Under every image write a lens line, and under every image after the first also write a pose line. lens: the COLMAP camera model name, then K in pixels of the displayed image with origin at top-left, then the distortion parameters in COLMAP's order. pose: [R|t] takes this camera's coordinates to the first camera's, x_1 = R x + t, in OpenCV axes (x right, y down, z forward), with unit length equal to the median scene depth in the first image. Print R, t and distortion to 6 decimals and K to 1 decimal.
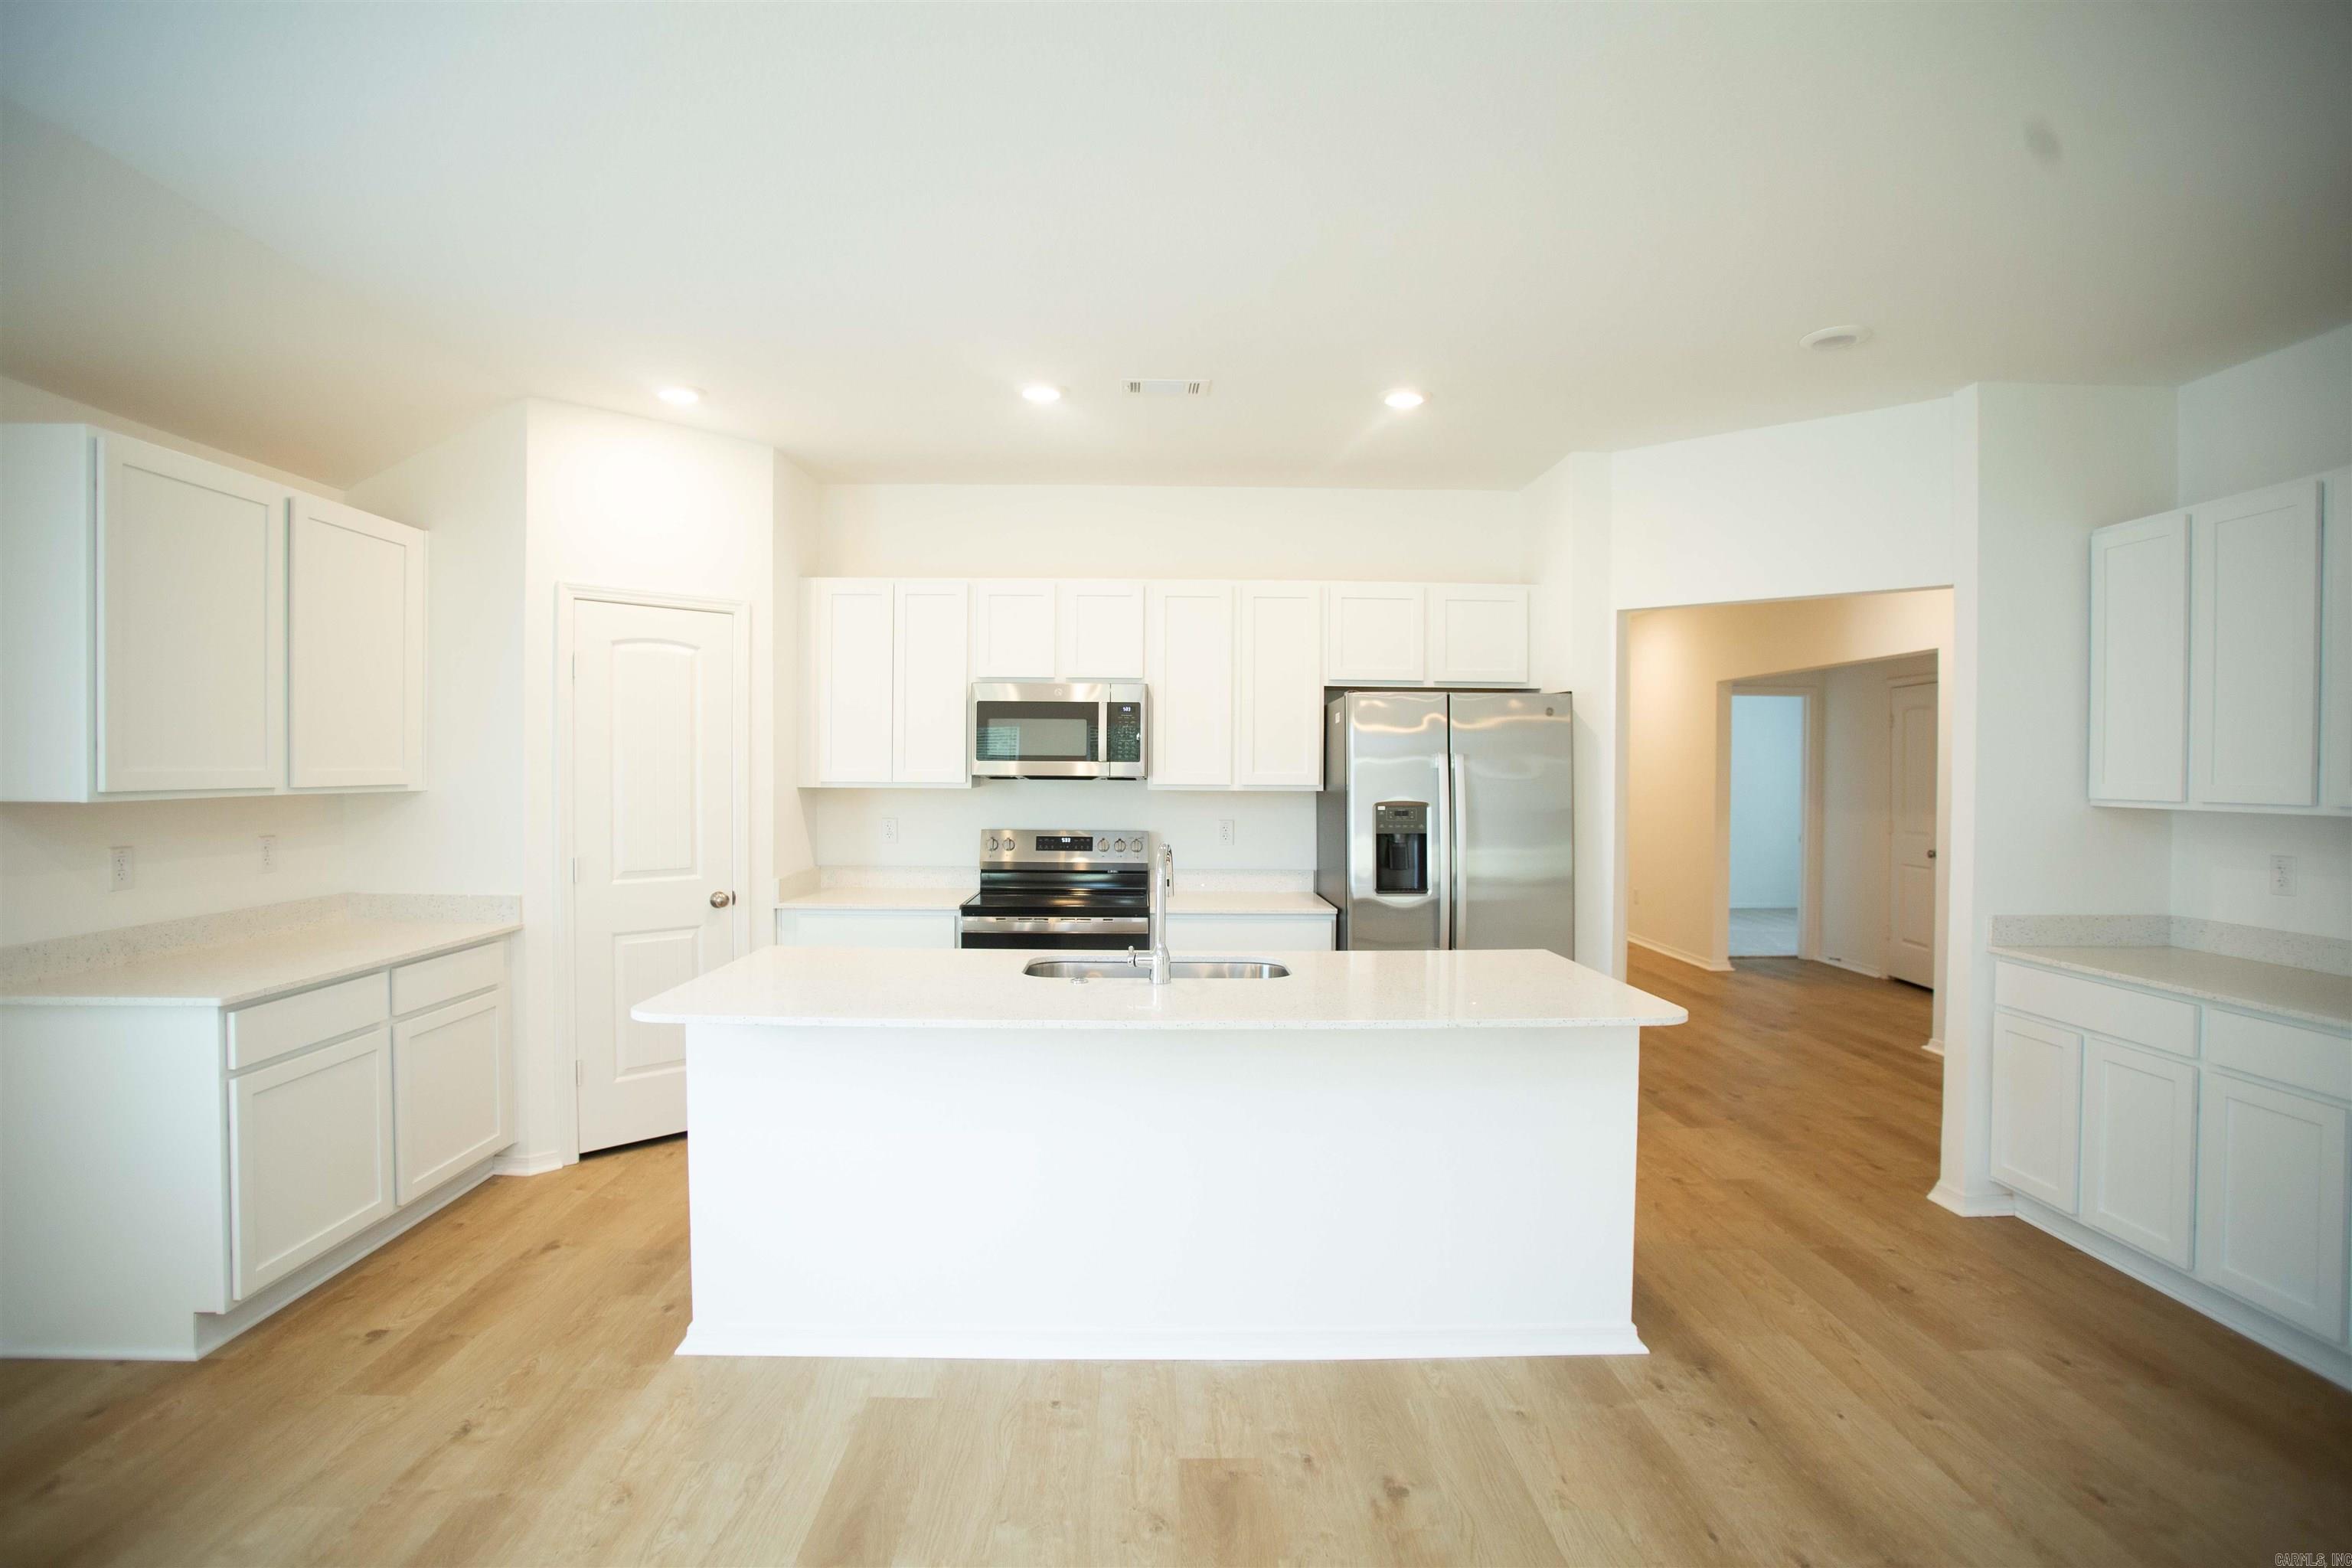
lens RADIAL K [[1144.9, 0, 1165.1], [0, 1144.9, 781.2], [0, 0, 1]] dist [-0.089009, 0.040842]
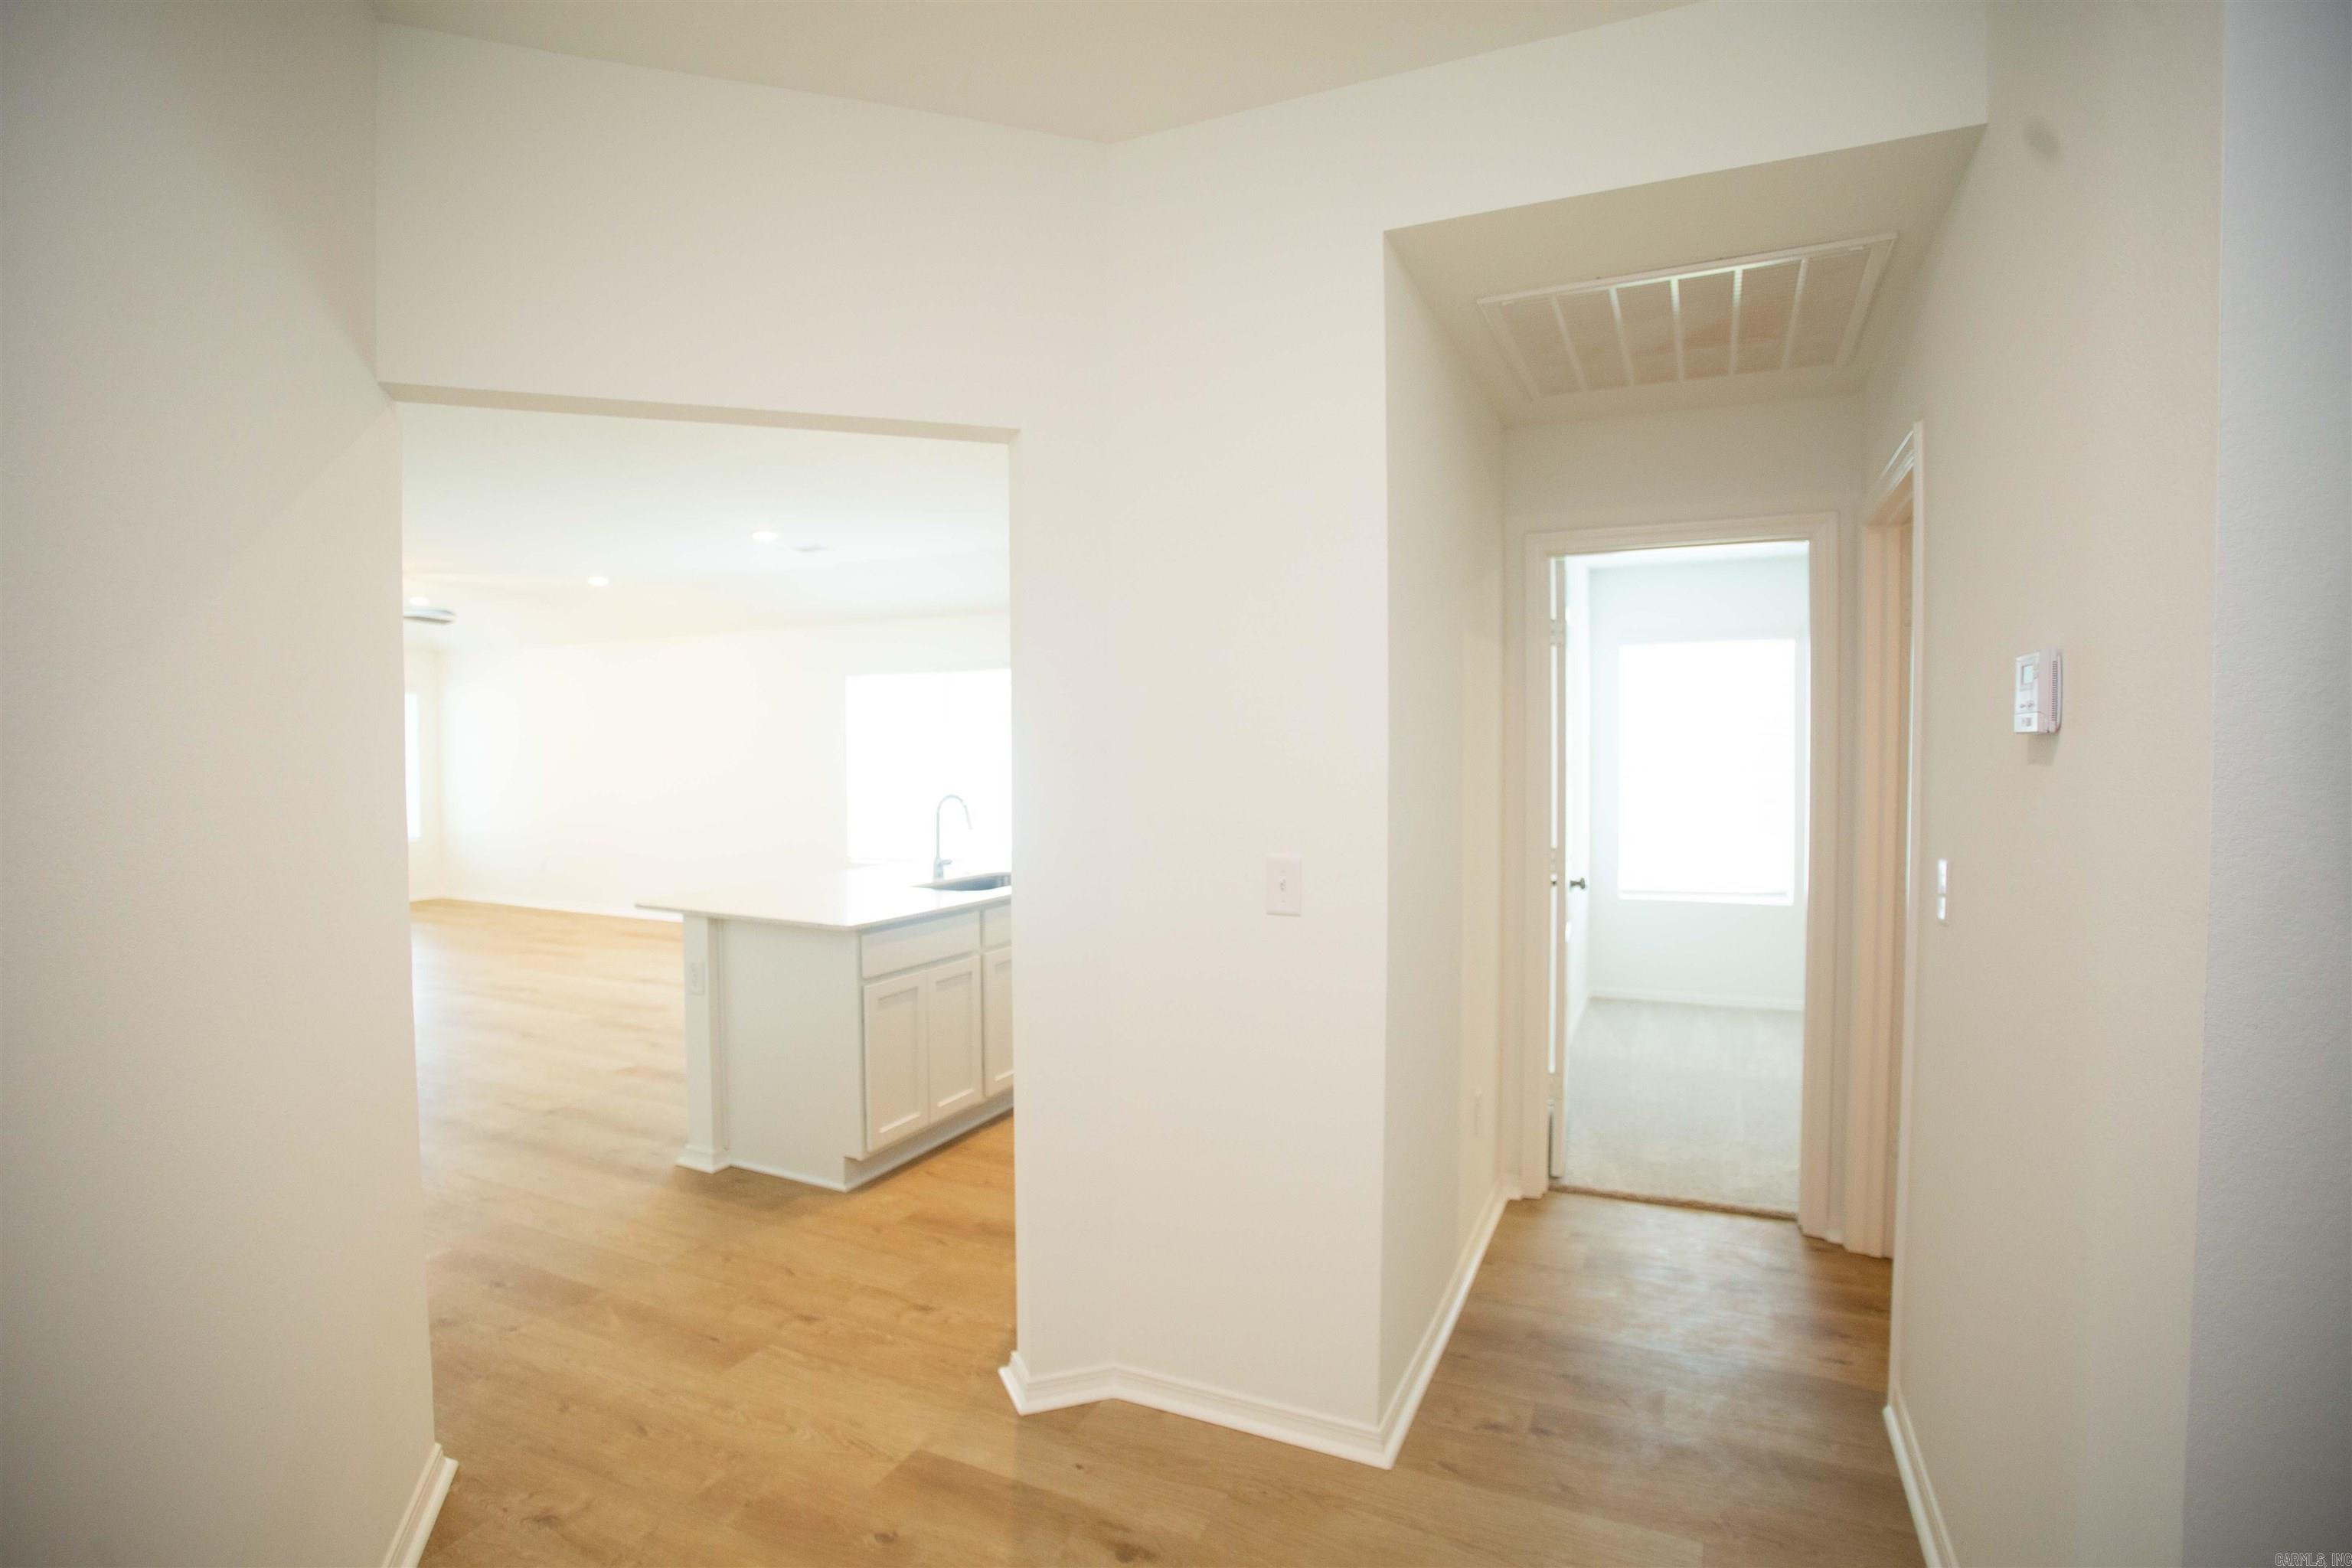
lens RADIAL K [[1144.9, 0, 1165.1], [0, 1144.9, 781.2], [0, 0, 1]] dist [-0.089009, 0.040842]
pose [[-0.438940, 0.019867, -0.898297, 0.940394], [-0.009459, 0.999598, 0.026730, -0.005805], [0.898467, 0.020230, -0.438576, 1.430556]]
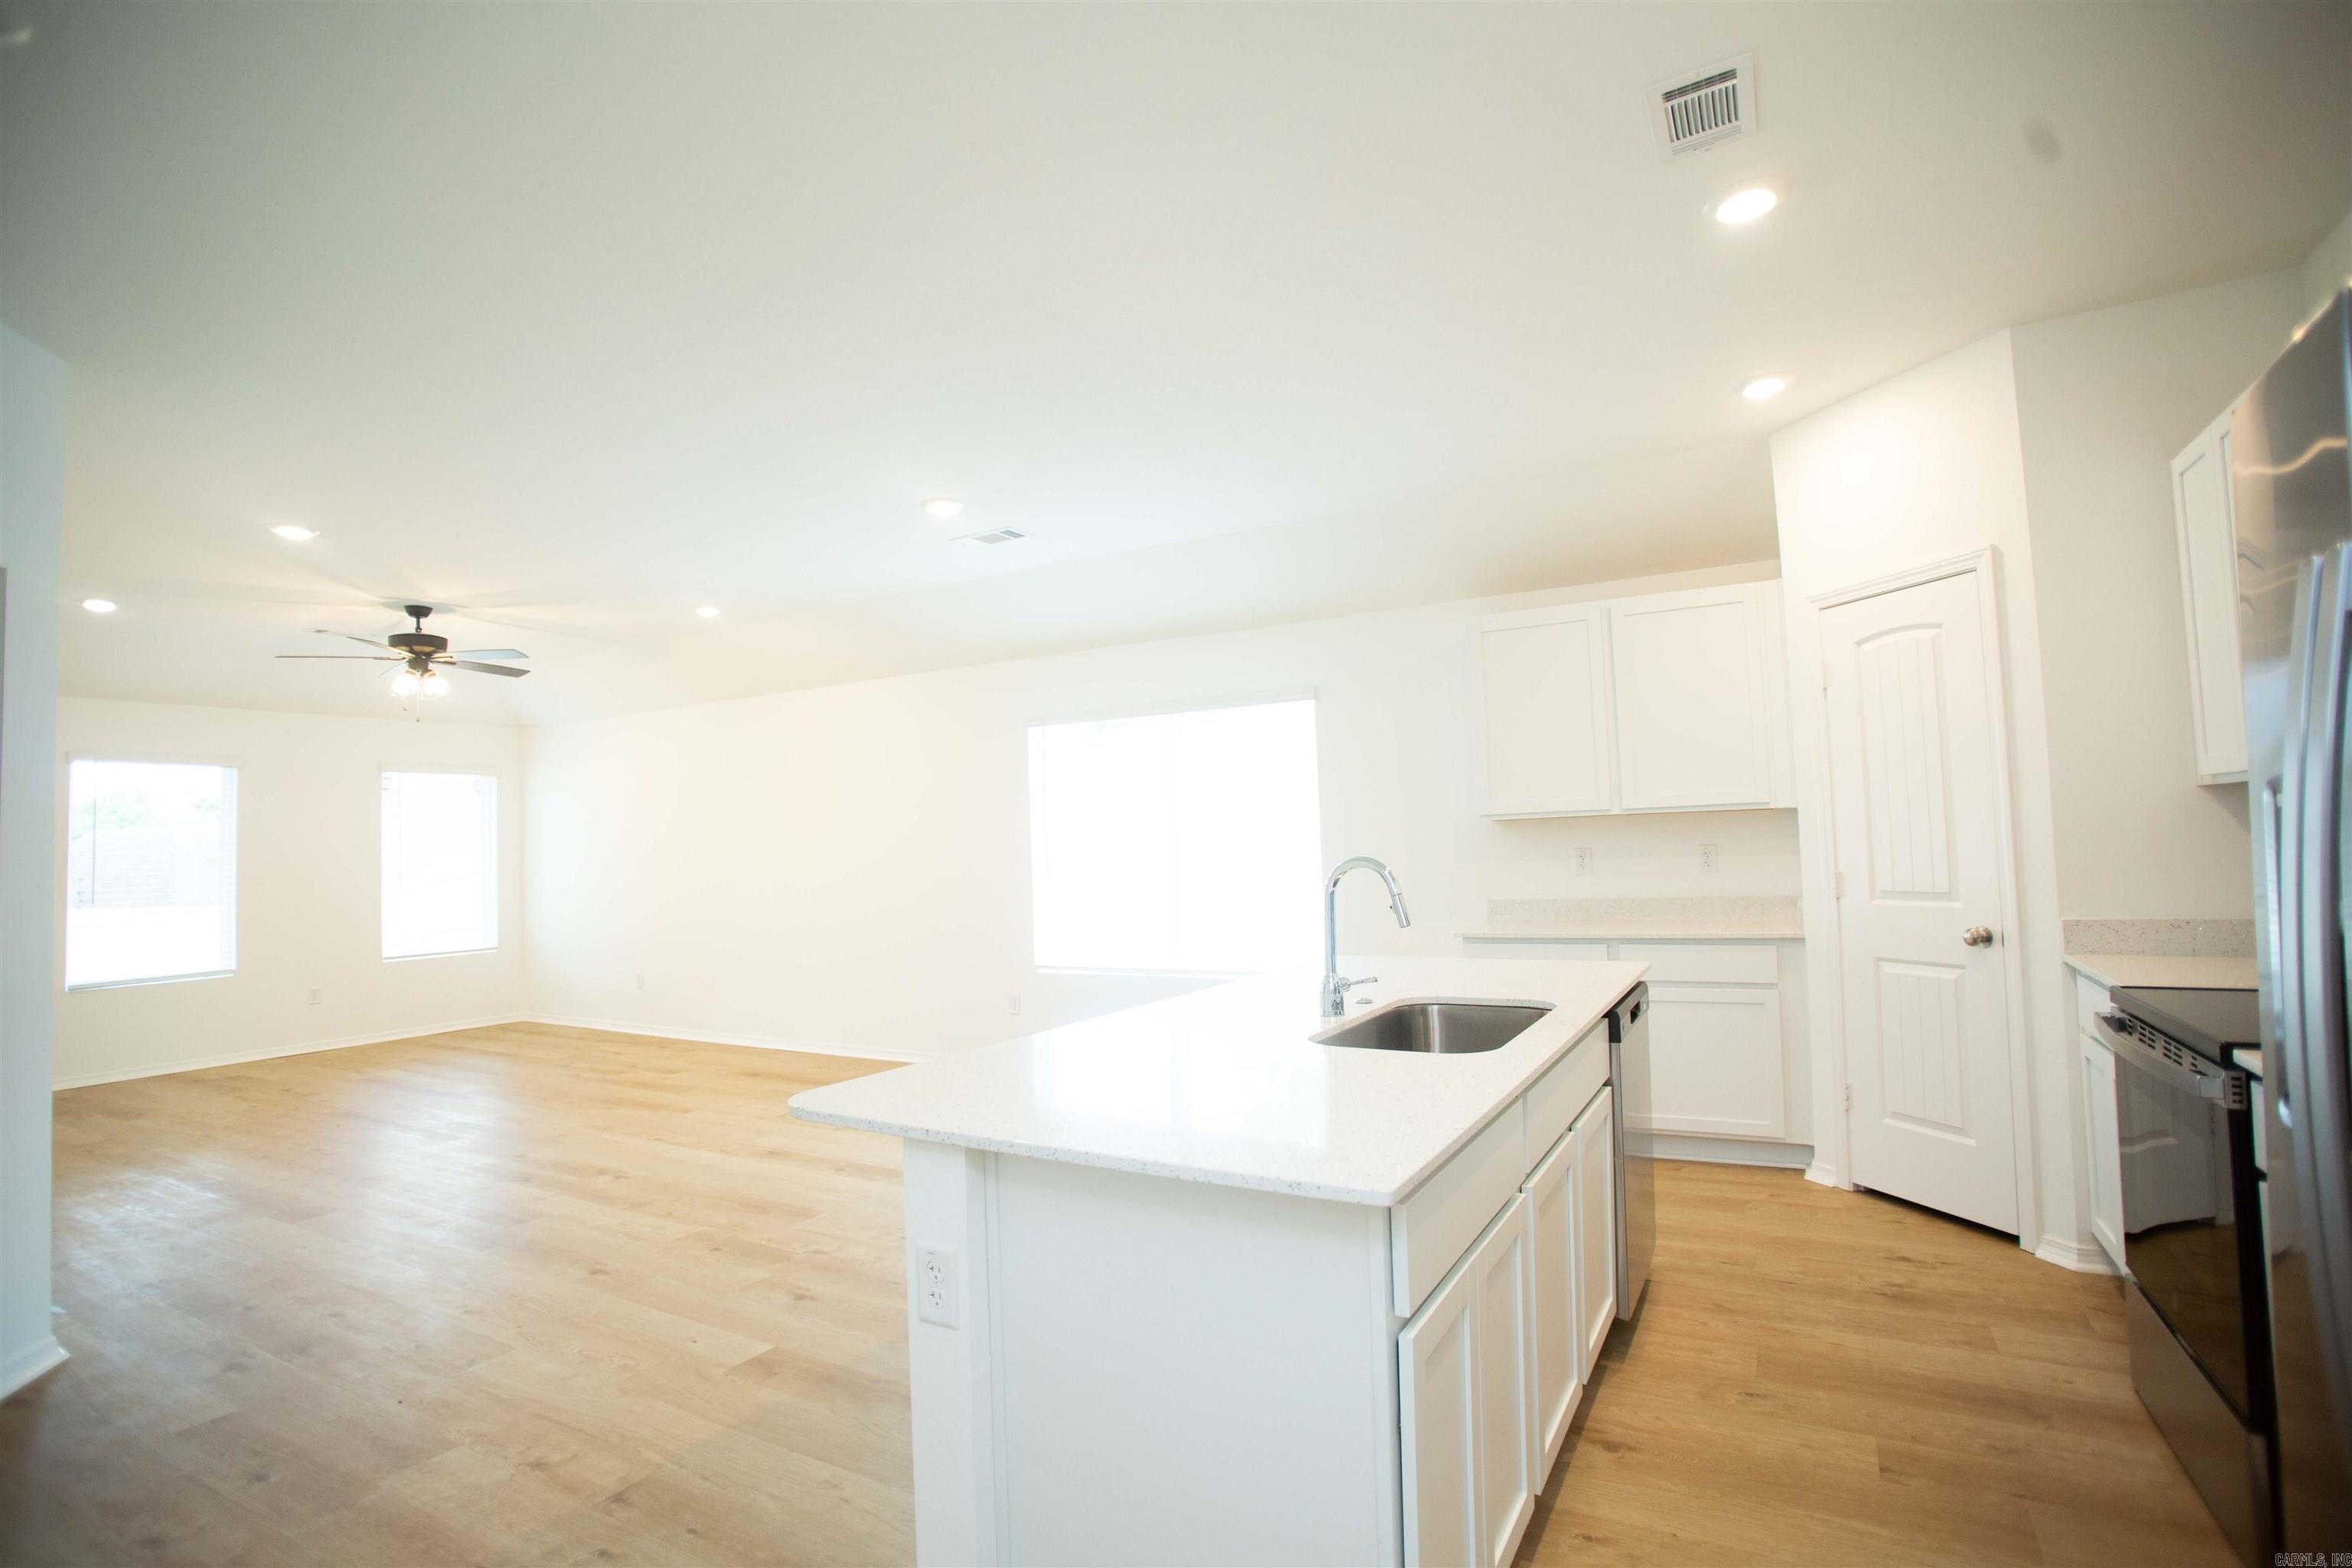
lens RADIAL K [[1144.9, 0, 1165.1], [0, 1144.9, 781.2], [0, 0, 1]] dist [-0.089009, 0.040842]
pose [[-0.511306, -0.036513, -0.858623, 0.586698], [0.019656, 0.998339, -0.054159, 0.029096], [0.859174, -0.044569, -0.509739, 0.961256]]
